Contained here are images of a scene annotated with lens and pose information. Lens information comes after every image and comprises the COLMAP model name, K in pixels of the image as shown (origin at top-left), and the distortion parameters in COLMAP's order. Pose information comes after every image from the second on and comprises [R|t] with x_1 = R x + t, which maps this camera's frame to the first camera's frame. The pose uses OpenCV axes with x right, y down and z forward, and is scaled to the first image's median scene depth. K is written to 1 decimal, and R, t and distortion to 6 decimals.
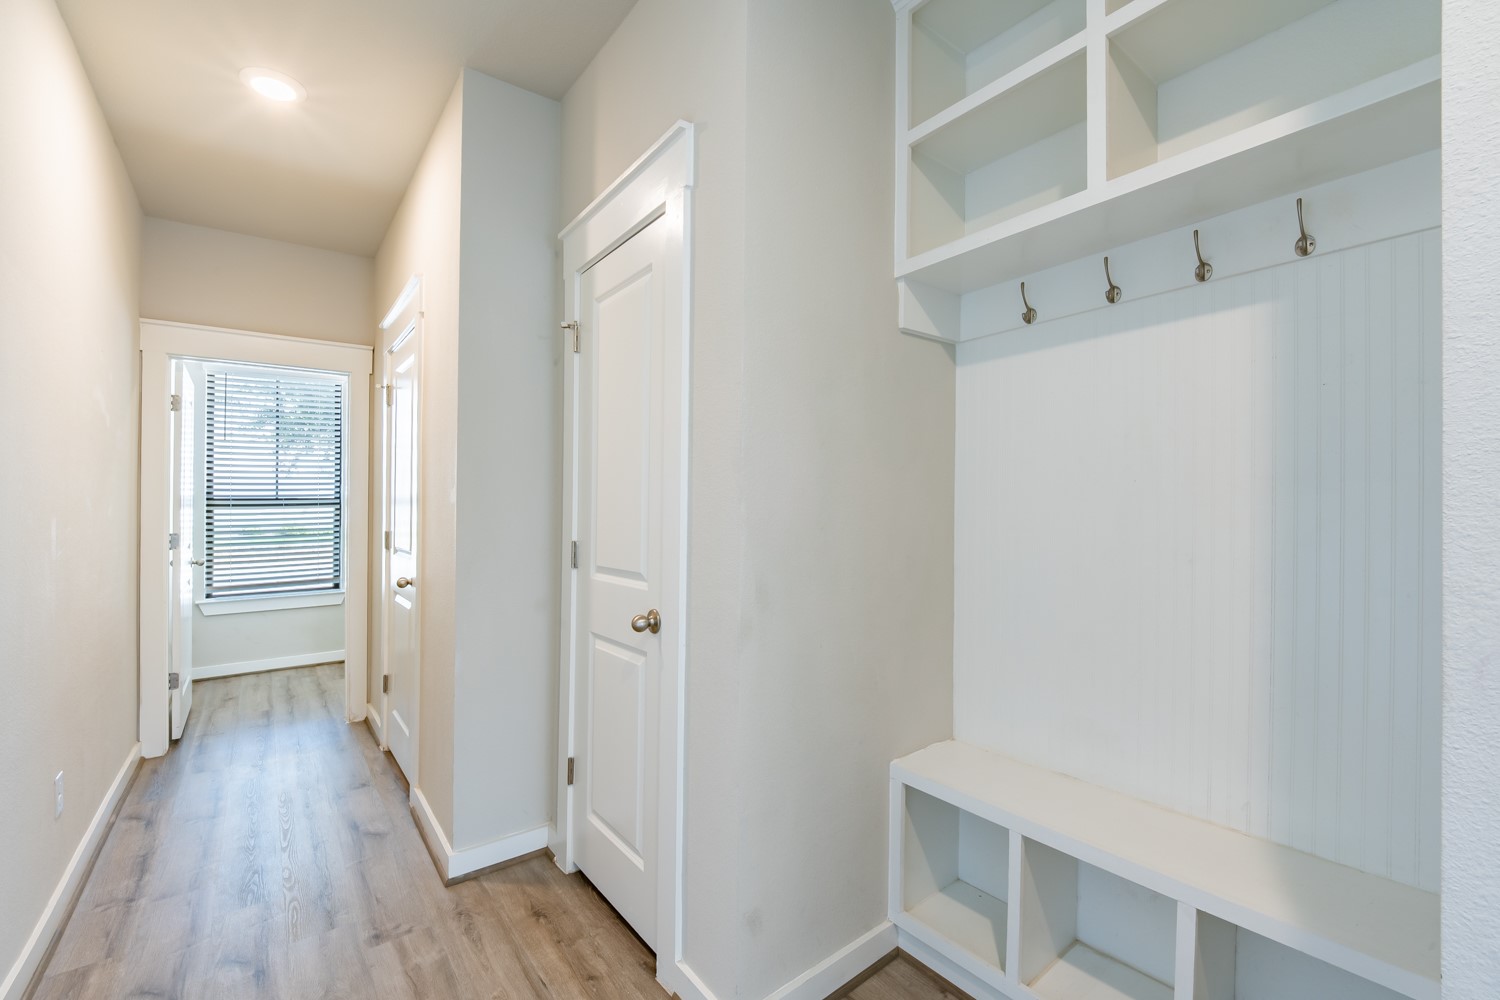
lens RADIAL K [[635.5, 0, 750.0], [0, 635.5, 500.0], [0, 0, 1]] dist [-0.014875, -0.000983]
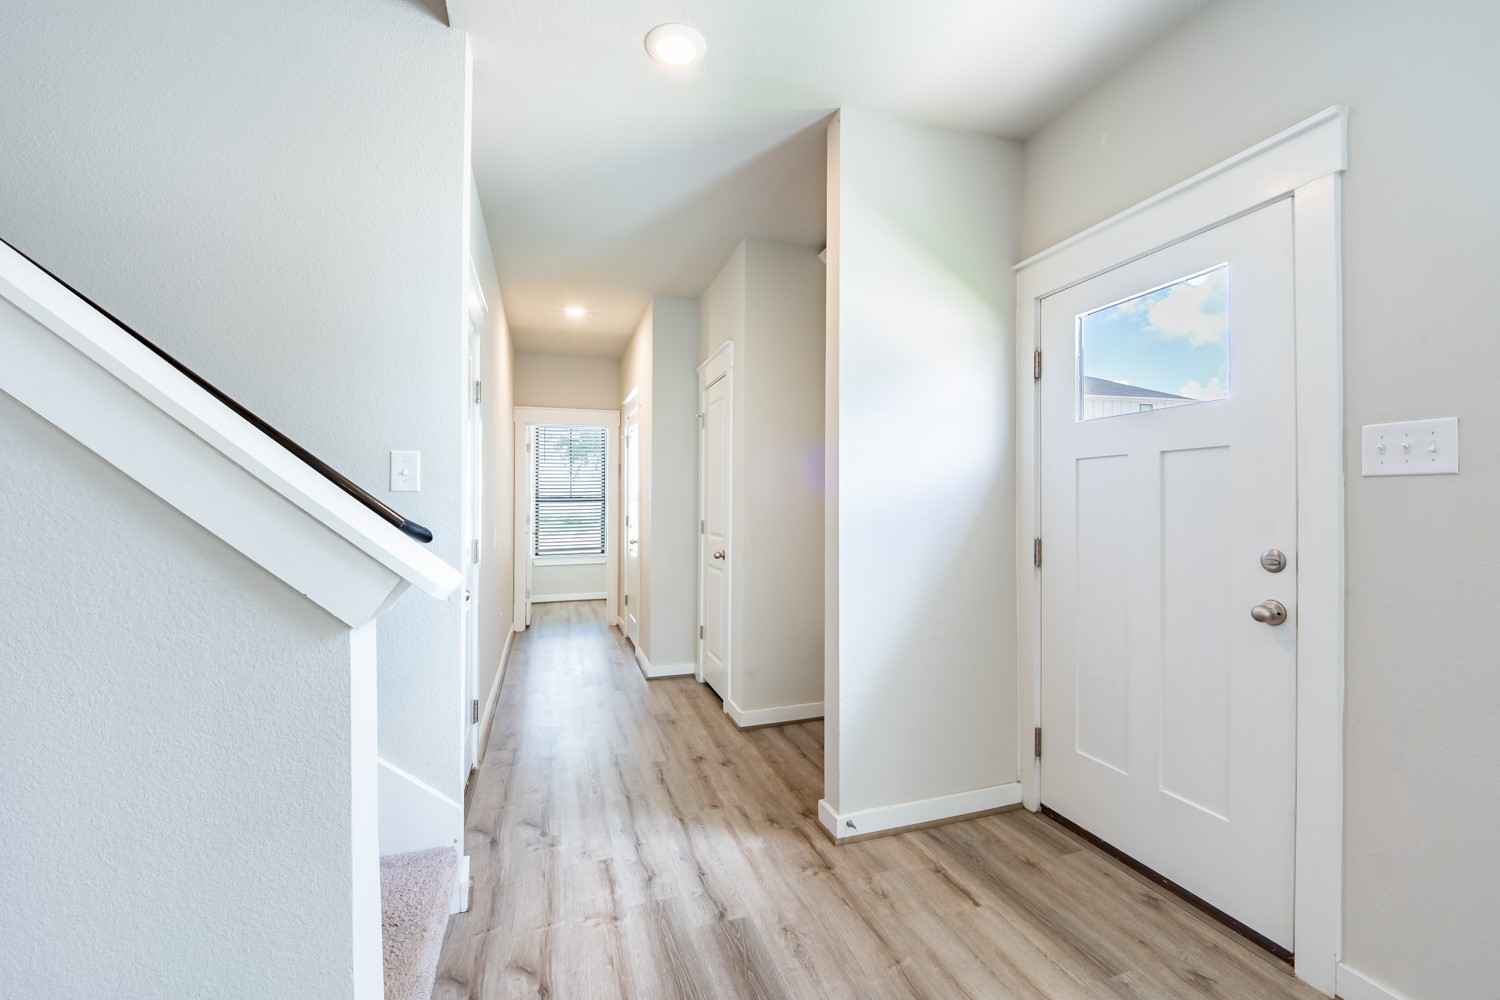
lens RADIAL K [[631.9, 0, 754.4], [0, 631.9, 504.9], [0, 0, 1]] dist [0.023287, -0.024977]
pose [[0.941305, 0.005893, -0.337506, 0.397219], [-0.000852, 0.999886, 0.015082, -0.011252], [0.337556, -0.013909, 0.941203, -0.607412]]
